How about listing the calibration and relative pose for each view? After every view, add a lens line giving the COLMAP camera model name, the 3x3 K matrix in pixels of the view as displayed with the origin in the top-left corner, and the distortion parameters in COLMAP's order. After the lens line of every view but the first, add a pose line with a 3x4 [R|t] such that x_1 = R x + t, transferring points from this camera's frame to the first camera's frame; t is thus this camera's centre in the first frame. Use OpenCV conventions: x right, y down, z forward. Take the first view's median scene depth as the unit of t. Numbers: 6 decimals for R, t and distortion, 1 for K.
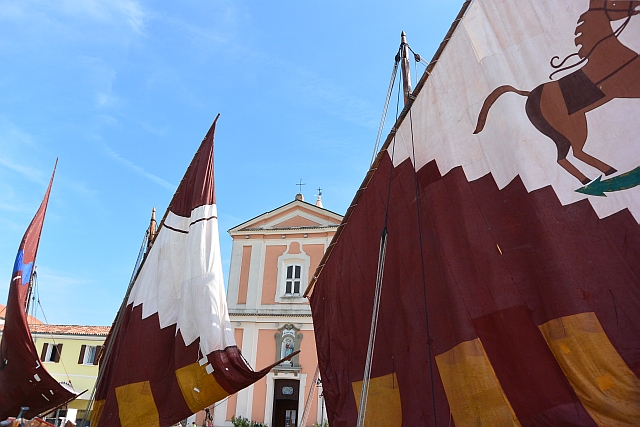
lens RADIAL K [[512.0, 0, 320.0], [0, 512.0, 213.5], [0, 0, 1]] dist [-0.045812, 0.003420]
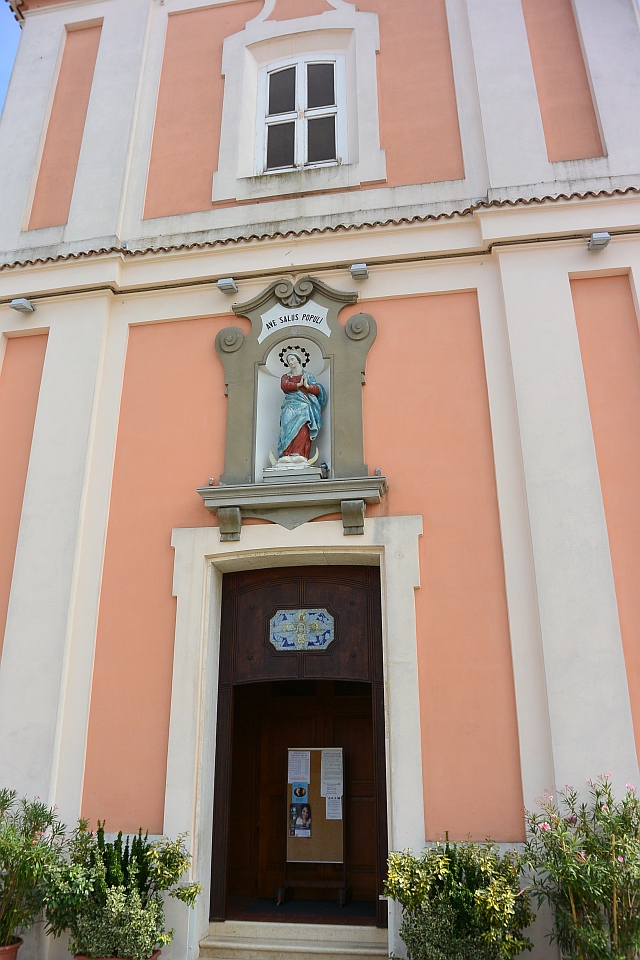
lens RADIAL K [[767.9, 0, 320.0], [0, 767.9, 480.0], [0, 0, 1]] dist [-0.045812, 0.003420]
pose [[0.998034, -0.020467, 0.059245, -0.067999], [0.018731, 0.999383, 0.029713, 0.276260], [-0.059817, -0.028545, 0.997801, 0.712078]]
